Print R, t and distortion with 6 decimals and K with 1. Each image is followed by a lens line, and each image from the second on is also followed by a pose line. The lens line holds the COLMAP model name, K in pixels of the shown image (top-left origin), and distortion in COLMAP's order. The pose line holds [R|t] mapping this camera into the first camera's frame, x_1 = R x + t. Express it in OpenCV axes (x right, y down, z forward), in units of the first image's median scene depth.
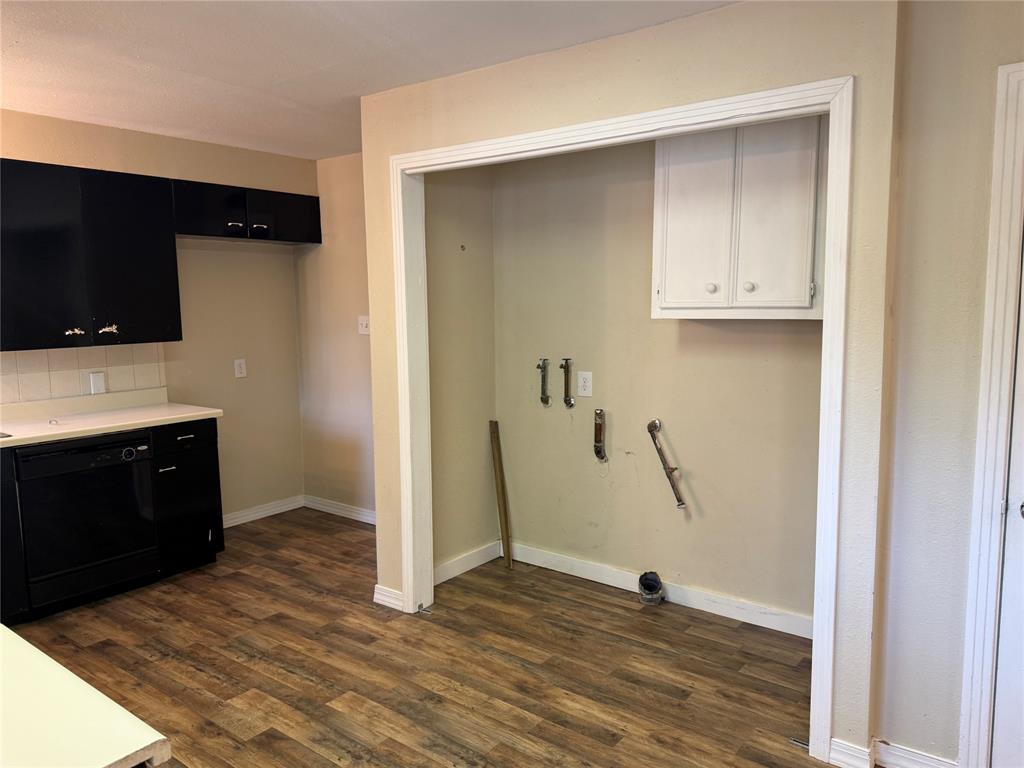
lens RADIAL K [[727.6, 0, 510.6], [0, 727.6, 385.6], [0, 0, 1]] dist [0.071603, -0.086939]
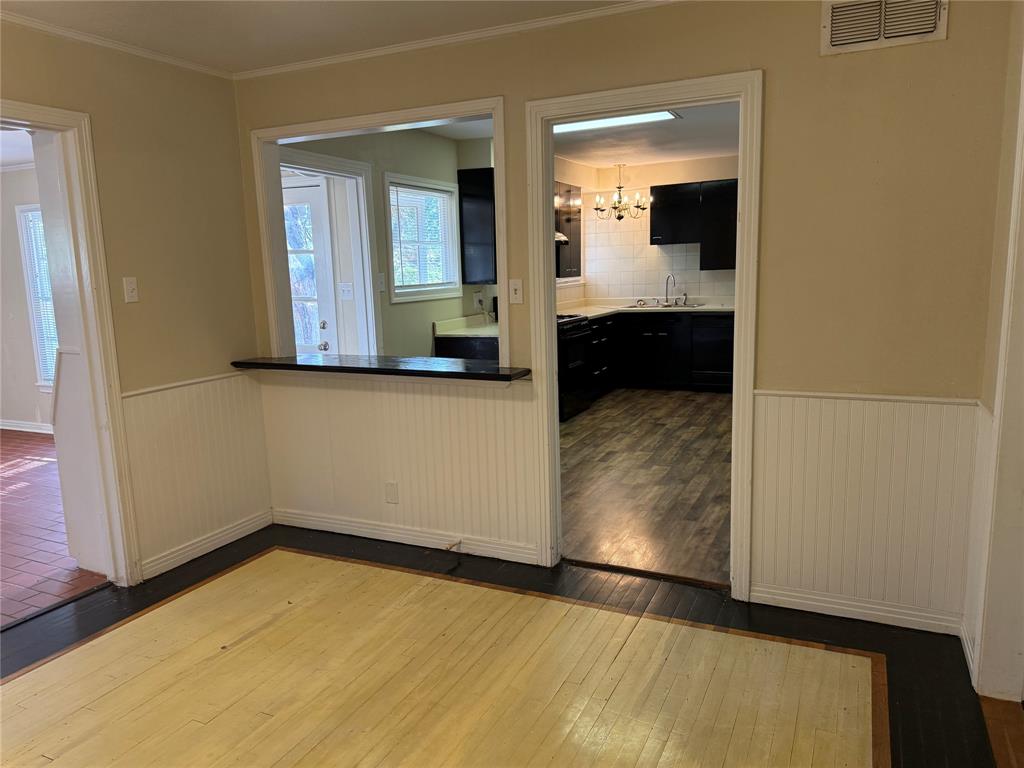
lens RADIAL K [[727.6, 0, 508.4], [0, 727.6, 383.4], [0, 0, 1]] dist [0.071603, -0.086939]
pose [[0.214483, 0.165219, -0.962652, 1.396453], [-0.090950, 0.984685, 0.148737, -0.008715], [0.972484, 0.055652, 0.226225, 0.217777]]
